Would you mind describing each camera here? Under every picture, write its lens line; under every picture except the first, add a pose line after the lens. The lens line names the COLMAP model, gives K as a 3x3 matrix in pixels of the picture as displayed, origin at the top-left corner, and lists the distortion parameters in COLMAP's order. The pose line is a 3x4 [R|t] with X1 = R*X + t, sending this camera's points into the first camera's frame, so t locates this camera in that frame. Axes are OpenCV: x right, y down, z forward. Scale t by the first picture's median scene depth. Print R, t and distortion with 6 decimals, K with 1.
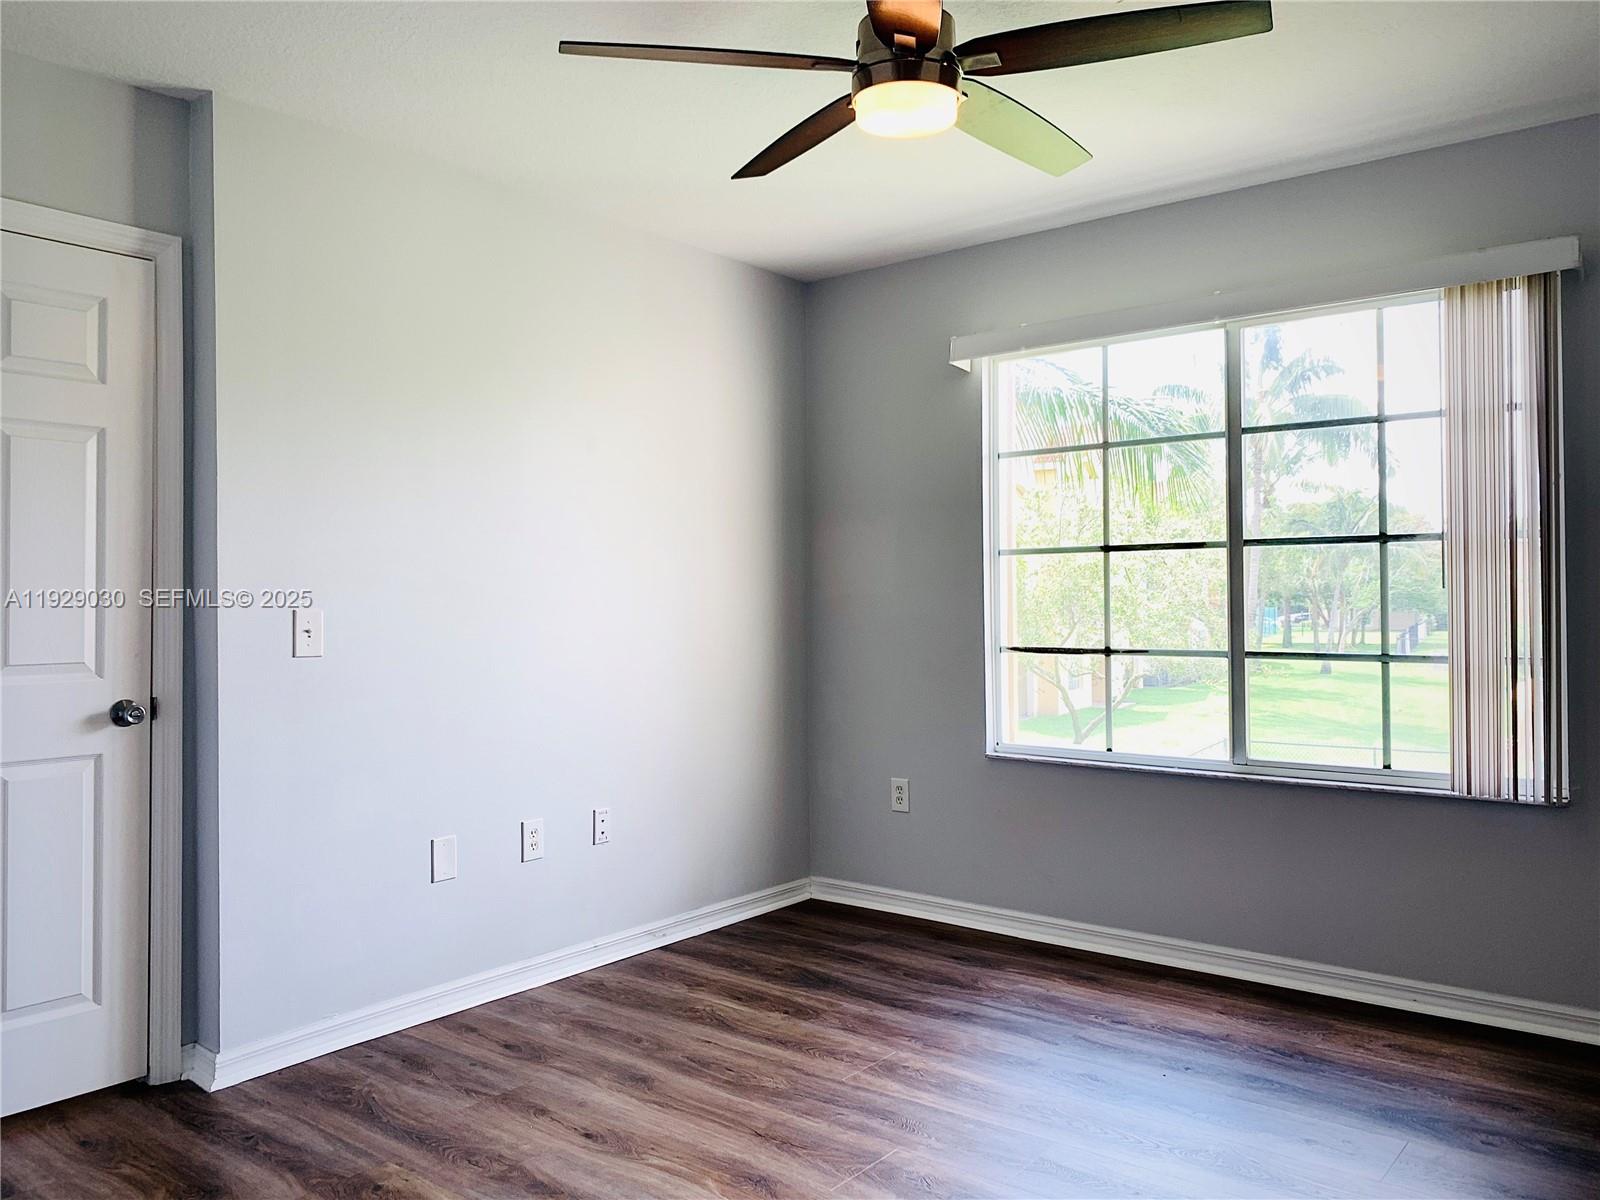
lens RADIAL K [[1229.0, 0, 799.2], [0, 1229.0, 602.3], [0, 0, 1]] dist [0.040965, -0.051773]
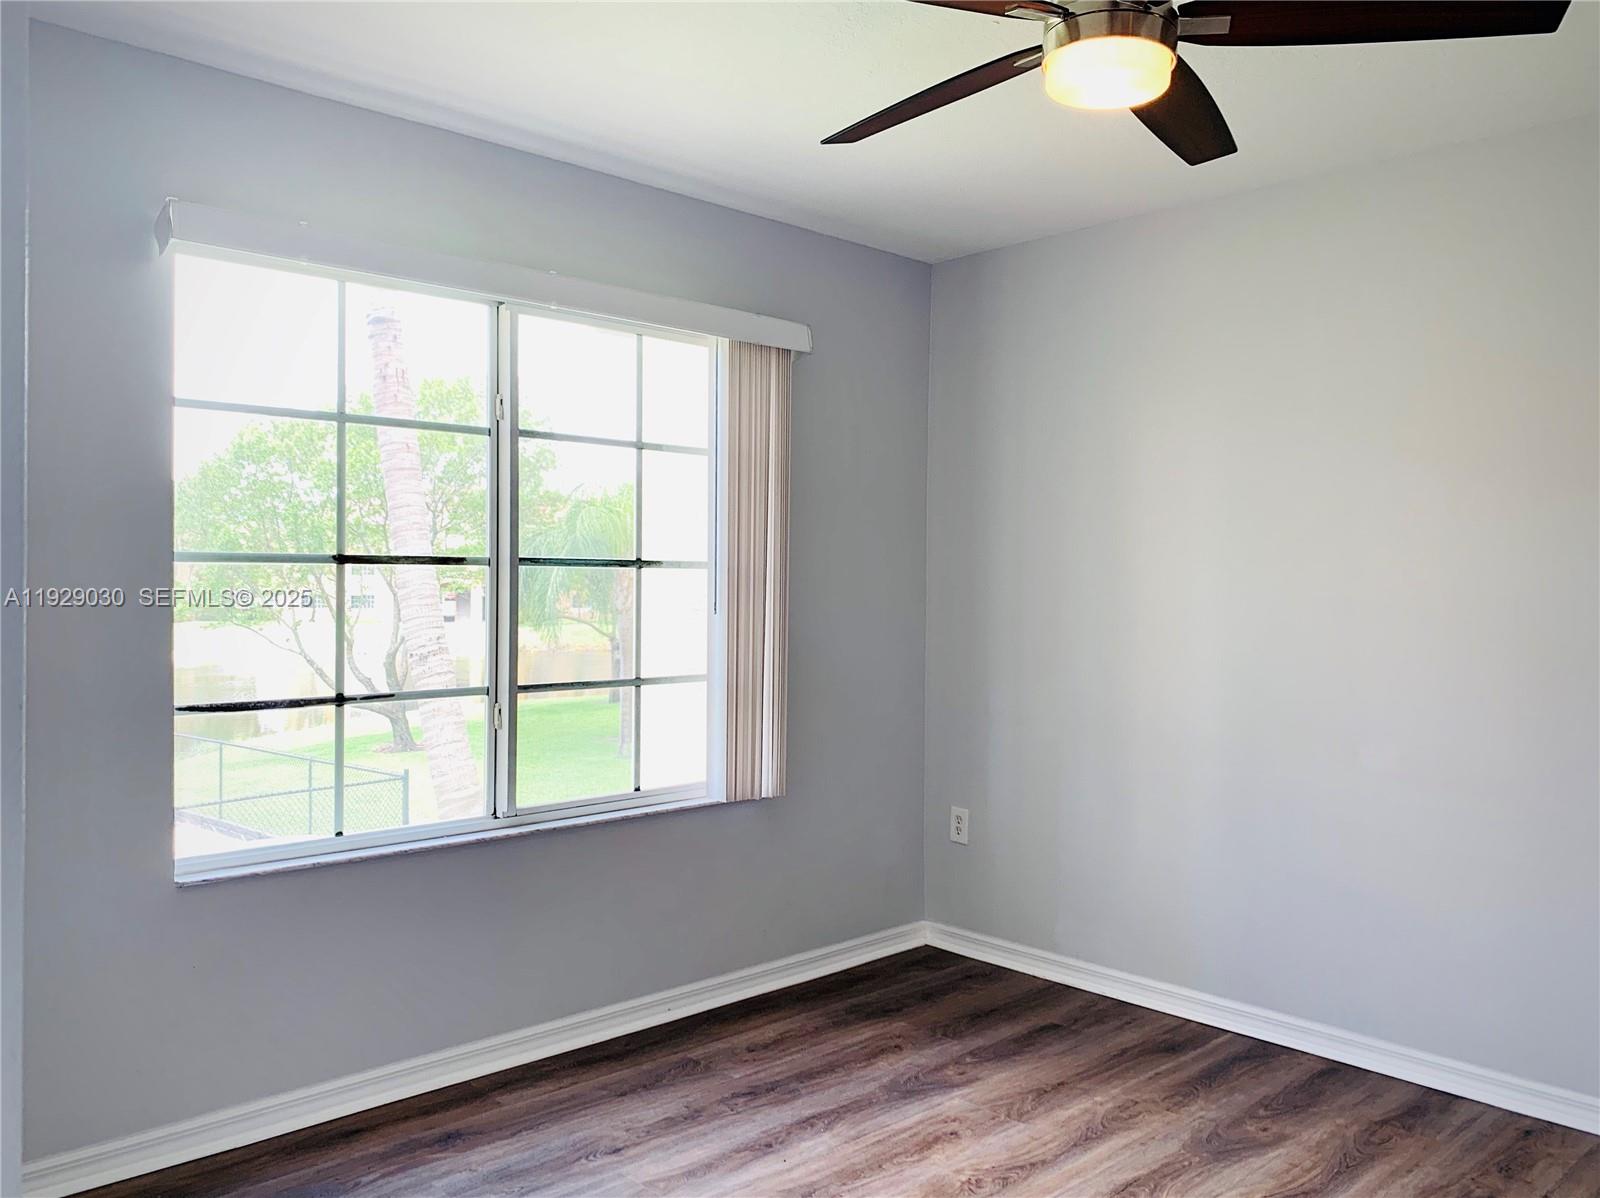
lens RADIAL K [[1229.0, 0, 802.5], [0, 1229.0, 598.5], [0, 0, 1]] dist [0.040965, -0.051773]
pose [[0.172039, 0.003877, 0.985082, -0.475194], [0.005115, 0.999975, -0.004829, -0.016955], [-0.985077, 0.005870, 0.172015, 0.670041]]
